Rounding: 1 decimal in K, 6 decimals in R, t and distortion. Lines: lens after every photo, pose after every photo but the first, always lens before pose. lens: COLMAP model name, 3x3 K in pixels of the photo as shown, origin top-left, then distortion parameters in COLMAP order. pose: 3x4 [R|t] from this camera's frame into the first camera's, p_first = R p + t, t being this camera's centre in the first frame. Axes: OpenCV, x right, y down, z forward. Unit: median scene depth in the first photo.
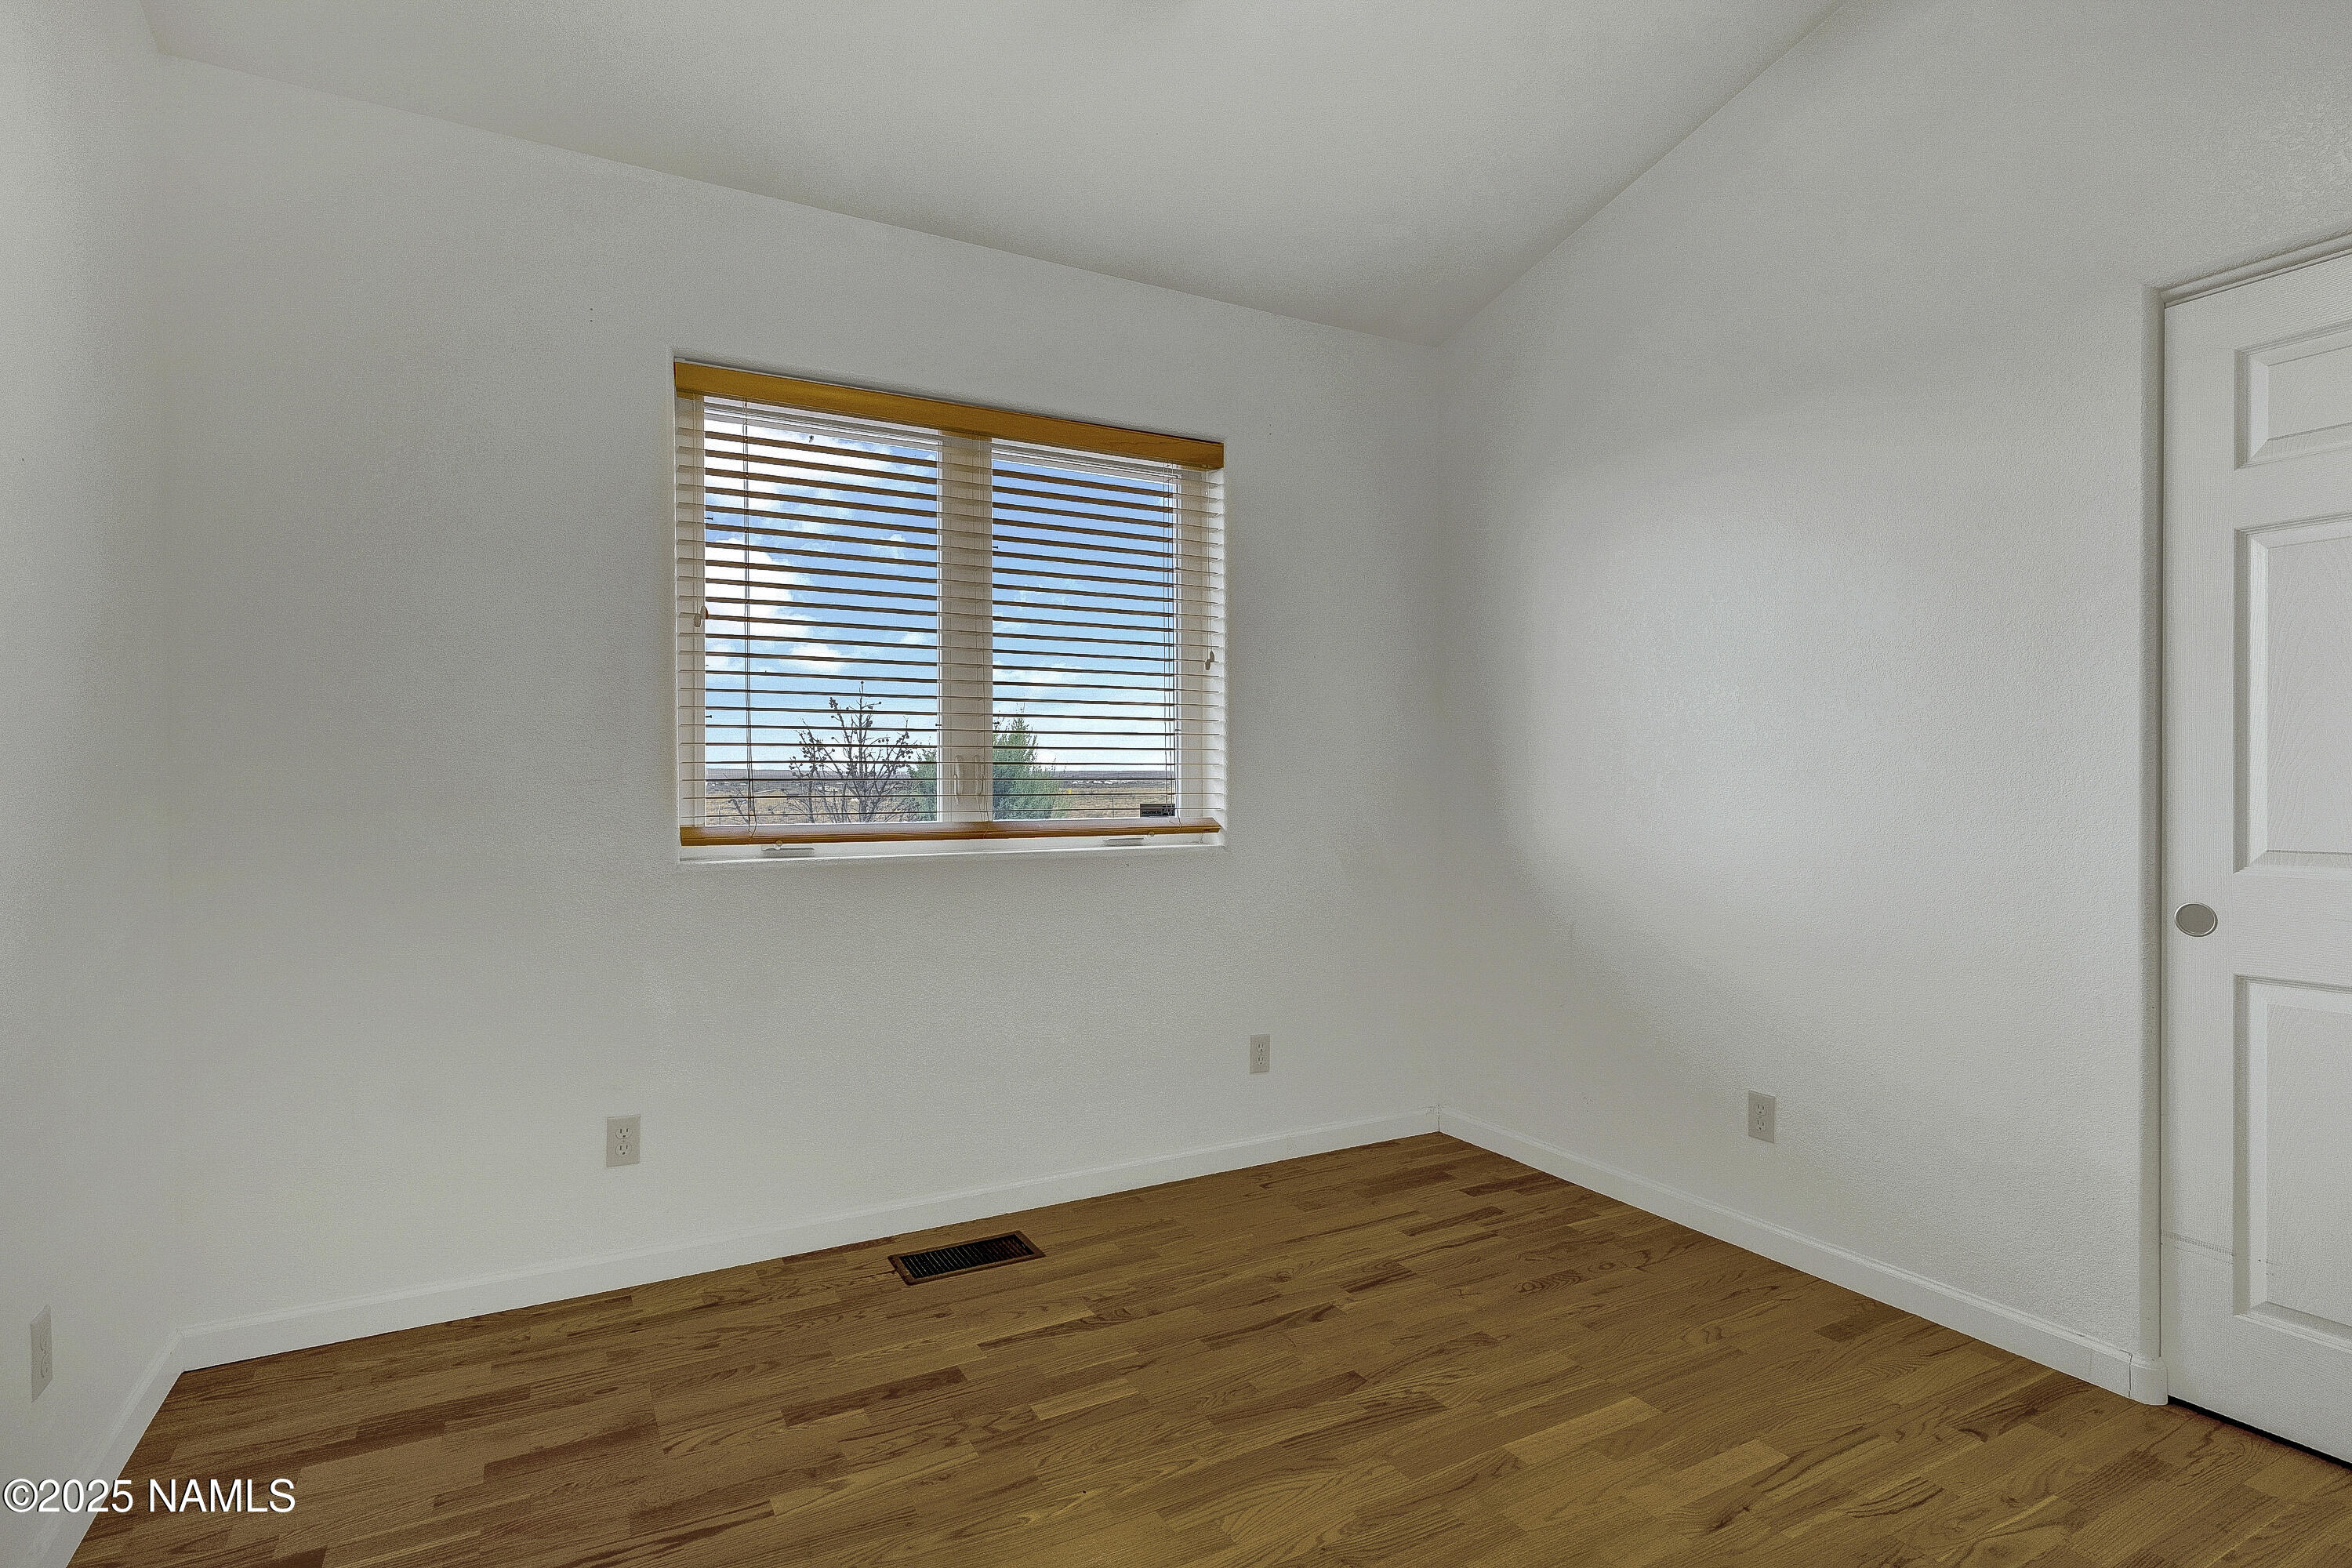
lens RADIAL K [[1168.1, 0, 1181.8], [0, 1168.1, 800.6], [0, 0, 1]] dist [-0.000366, 0.000281]
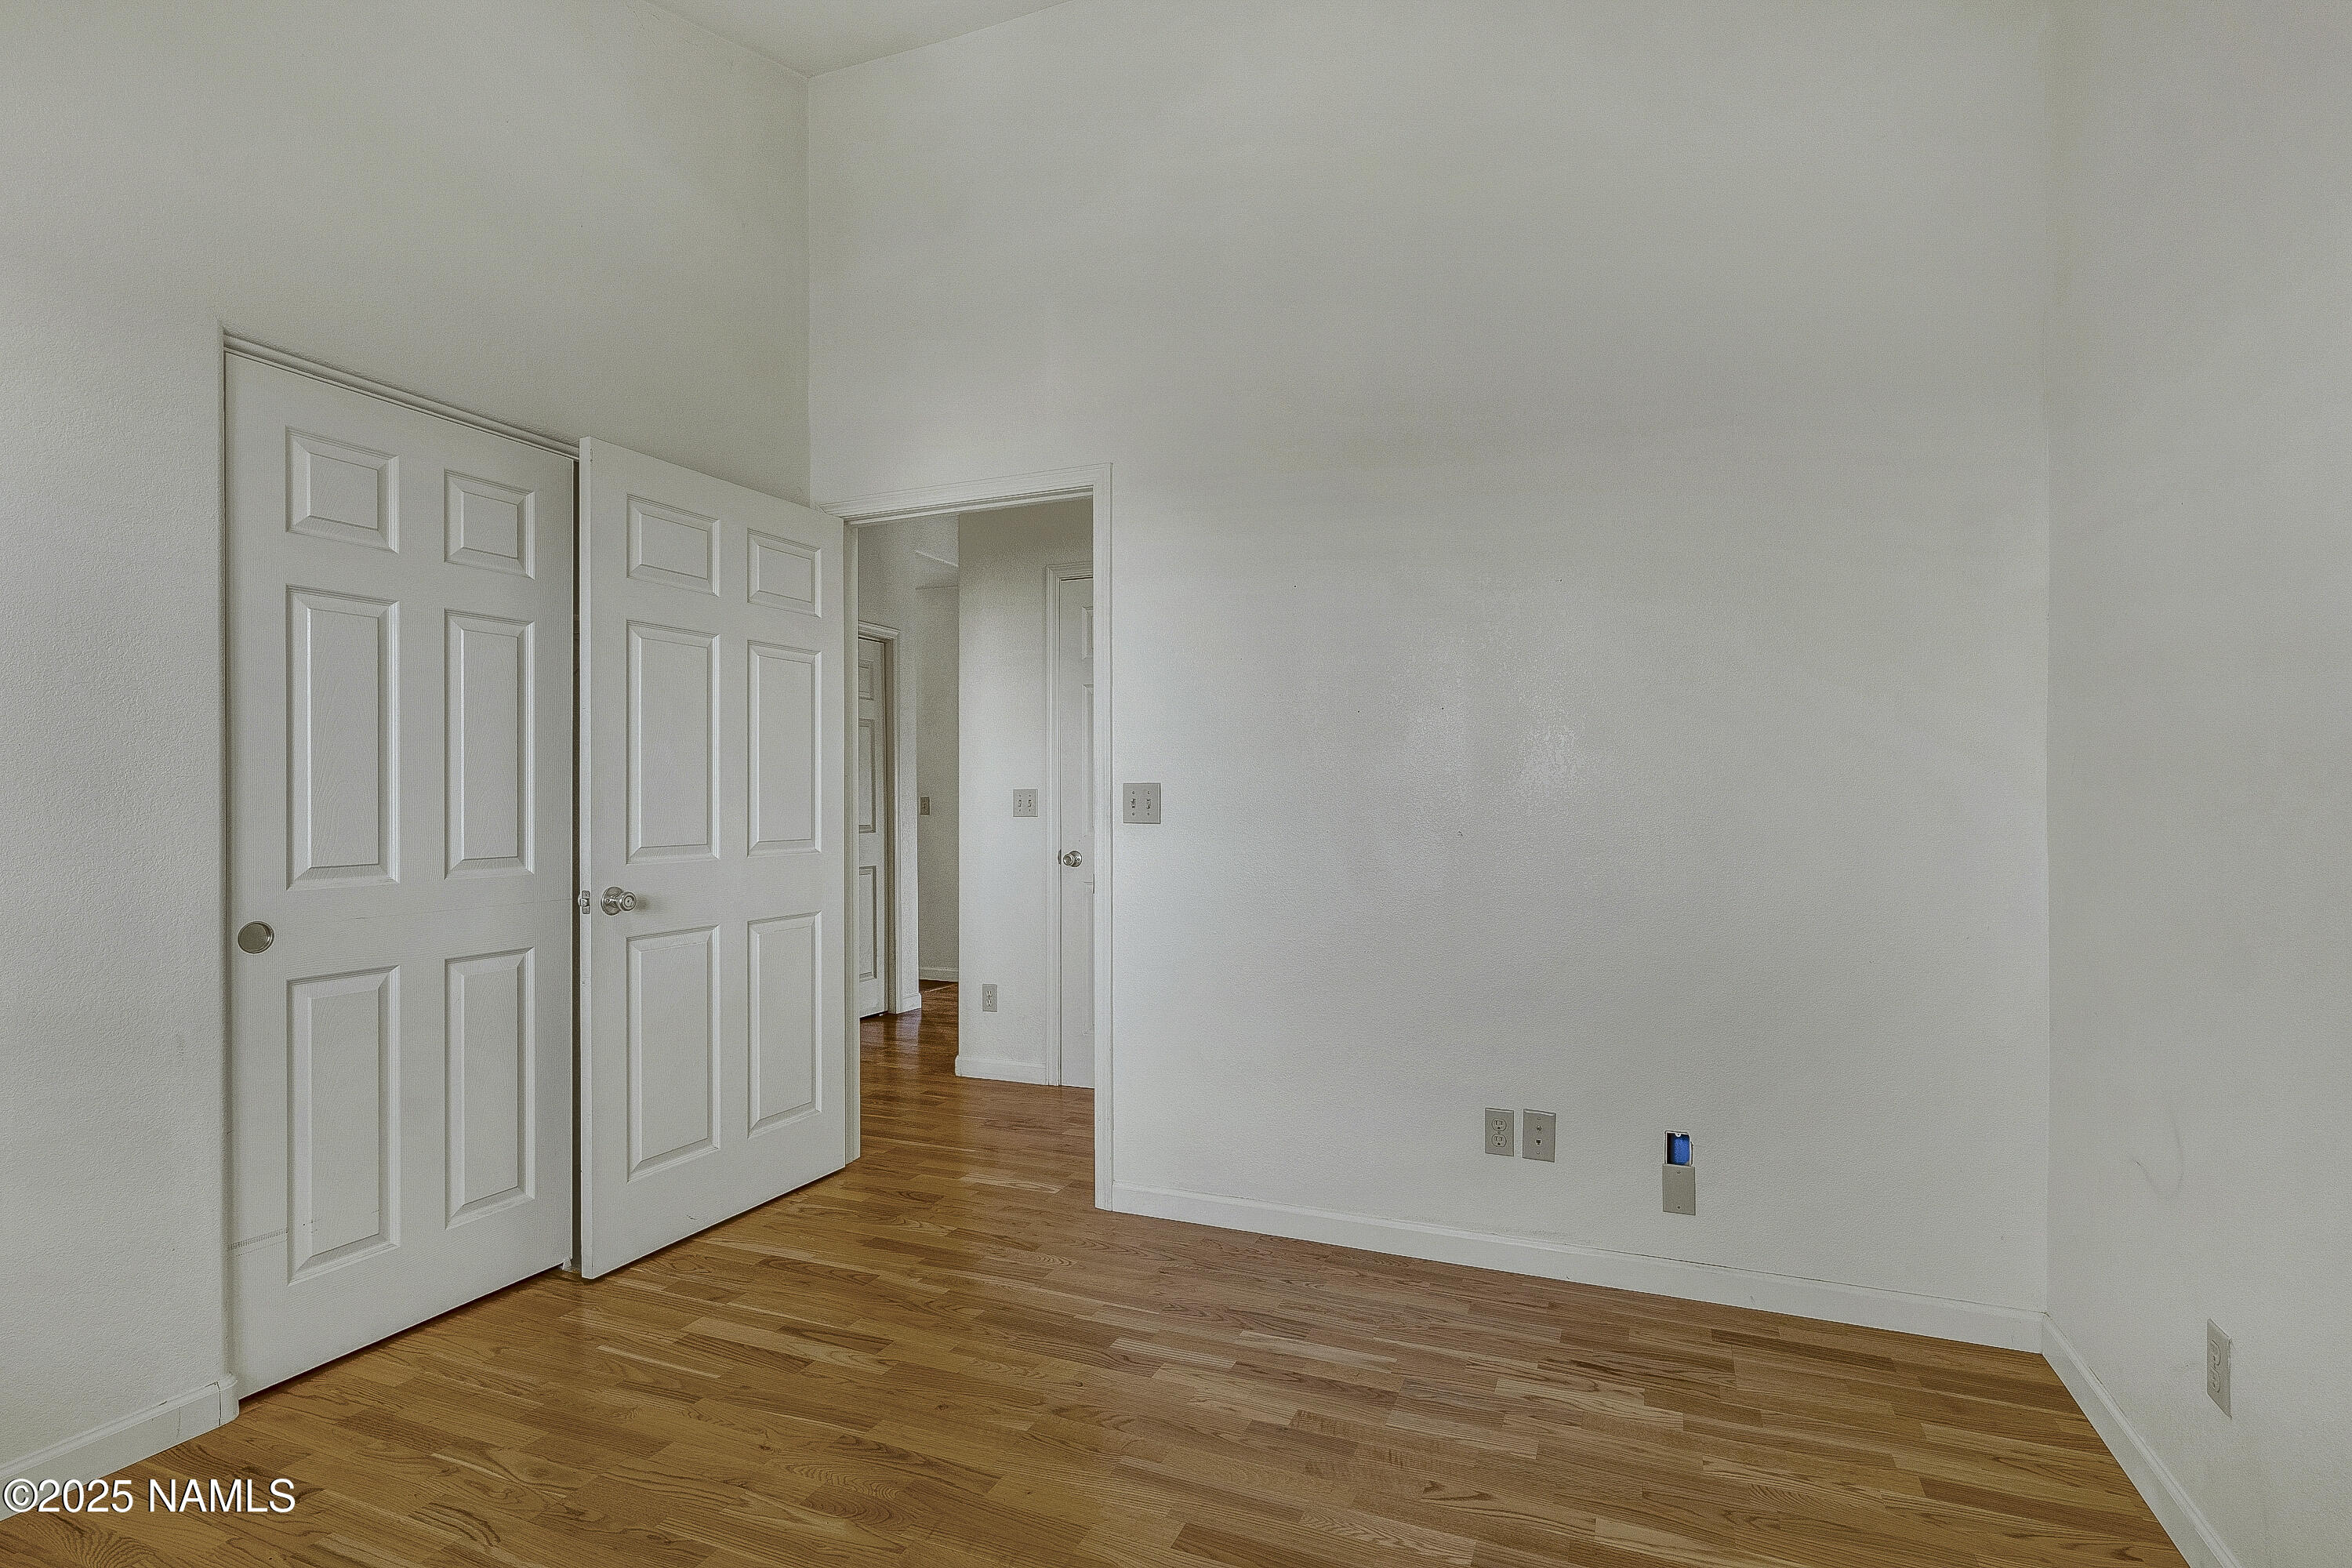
lens RADIAL K [[1168.1, 0, 1181.8], [0, 1168.1, 800.6], [0, 0, 1]] dist [-0.000366, 0.000281]
pose [[-0.630717, 0.007326, 0.775978, -0.201967], [0.016902, 0.999848, 0.004299, -0.005522], [-0.775829, 0.015827, -0.630745, 0.410123]]
